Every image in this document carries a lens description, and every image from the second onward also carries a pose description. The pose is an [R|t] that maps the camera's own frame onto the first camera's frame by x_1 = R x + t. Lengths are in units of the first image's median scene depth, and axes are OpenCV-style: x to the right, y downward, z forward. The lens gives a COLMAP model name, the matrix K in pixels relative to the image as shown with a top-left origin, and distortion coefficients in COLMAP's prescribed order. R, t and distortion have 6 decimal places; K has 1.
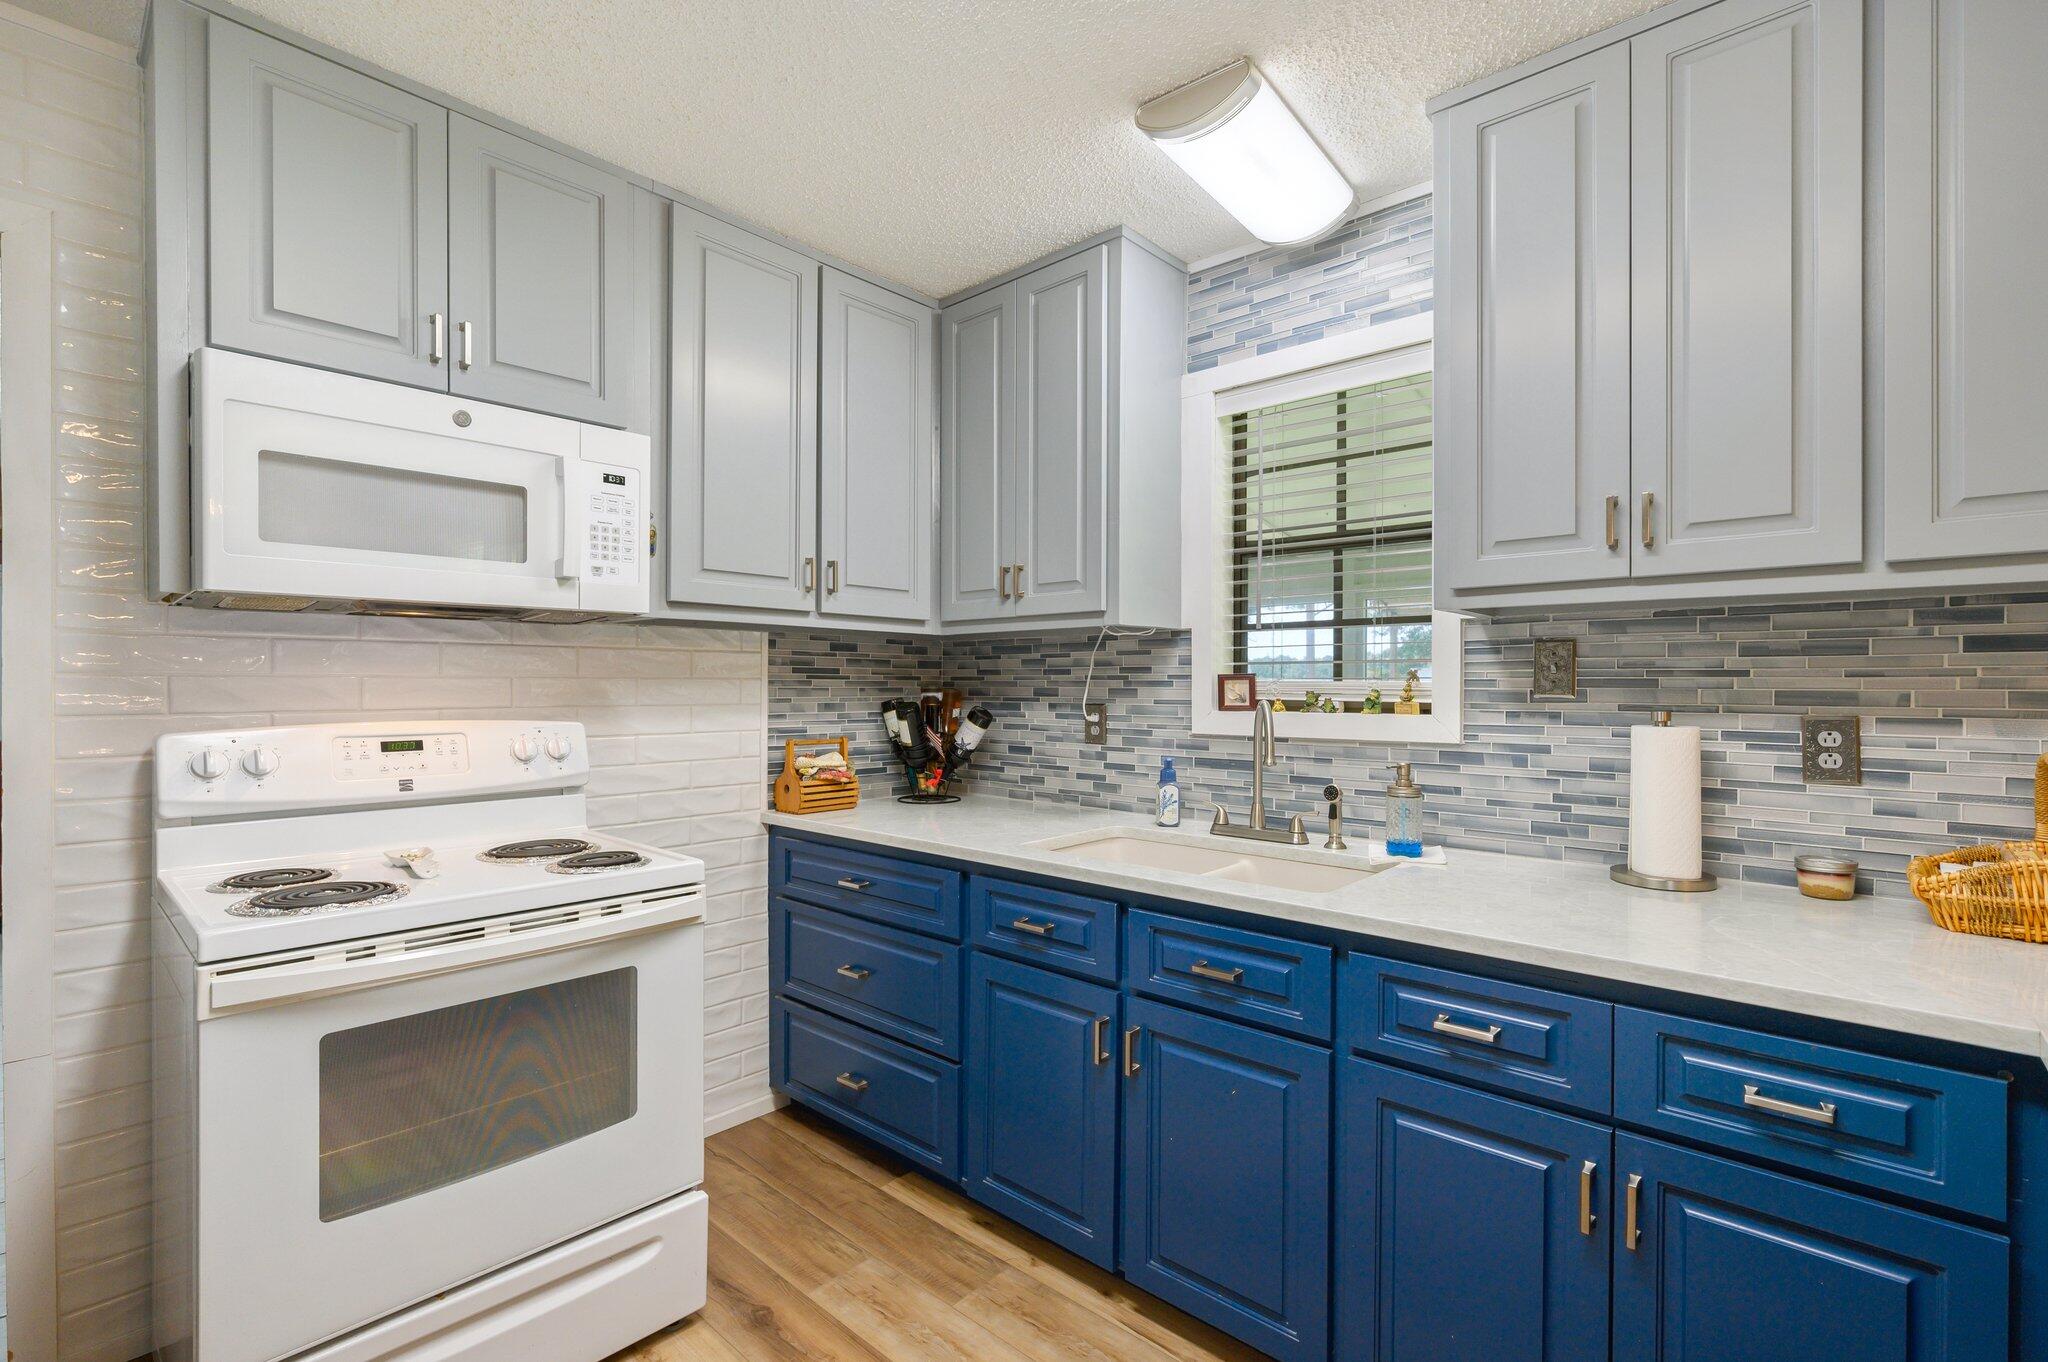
lens RADIAL K [[920.3, 0, 1028.8], [0, 920.3, 678.8], [0, 0, 1]] dist [-0.002472, -0.000194]
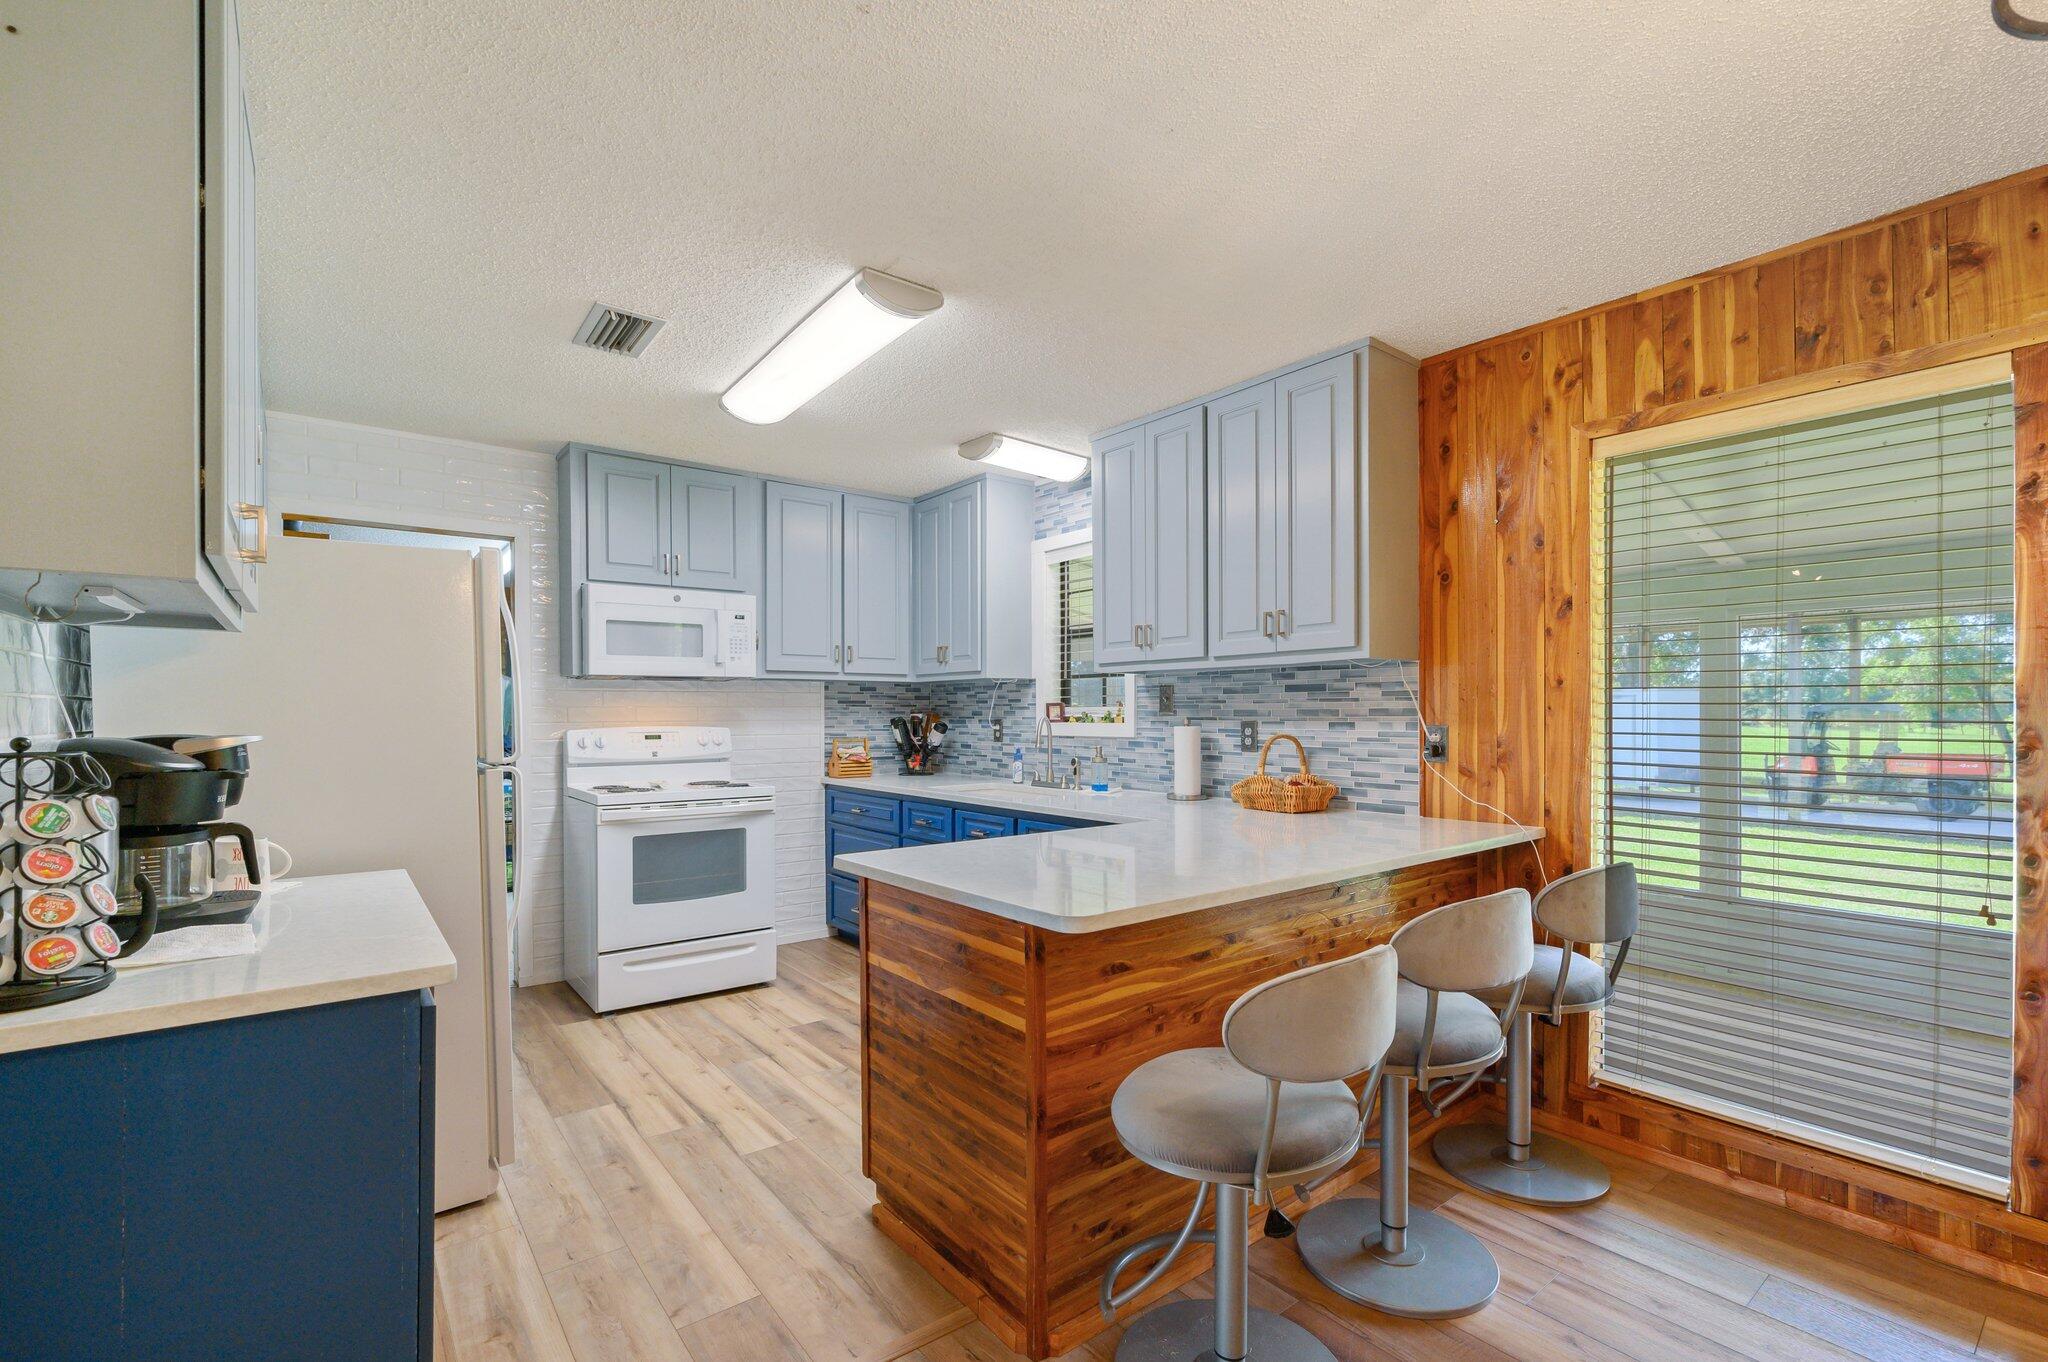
lens RADIAL K [[903.5, 0, 1025.2], [0, 903.5, 708.2], [0, 0, 1]] dist [-0.003344, -0.000654]
pose [[0.985451, -0.005201, -0.169881, 0.540932], [0.005630, 0.999982, 0.002041, 0.001805], [0.169868, -0.002967, 0.985462, -0.933446]]
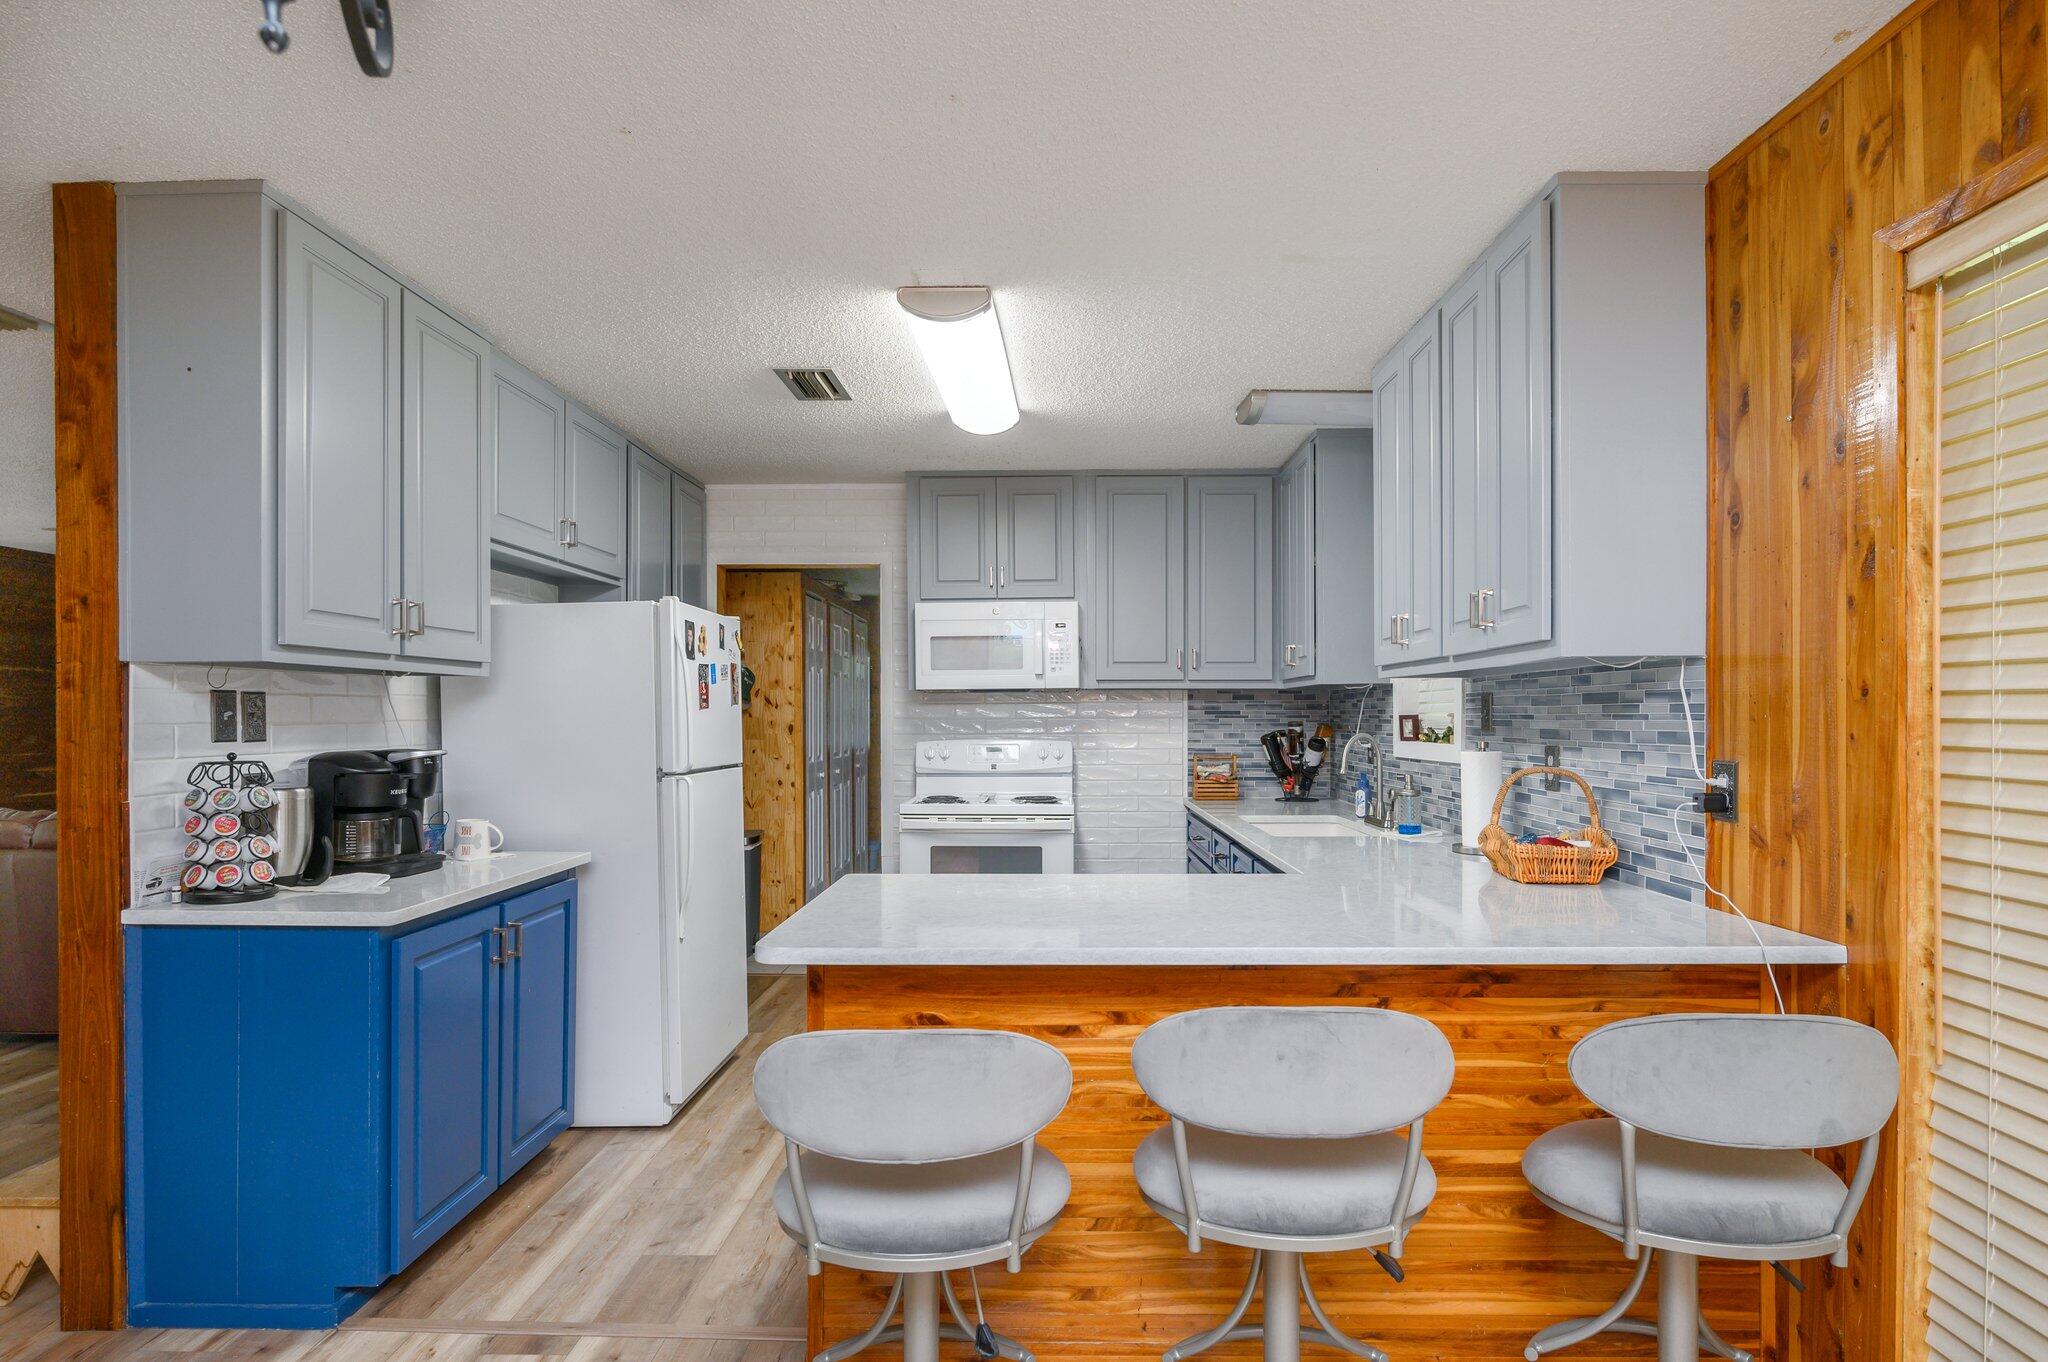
lens RADIAL K [[1089.7, 0, 1026.1], [0, 1089.7, 697.8], [0, 0, 1]] dist [0.005630, 0.000198]
pose [[0.651696, -0.016232, -0.758307, 1.270681], [0.009596, 0.999867, -0.013156, -0.017343], [0.758420, 0.001297, 0.651765, -0.632003]]
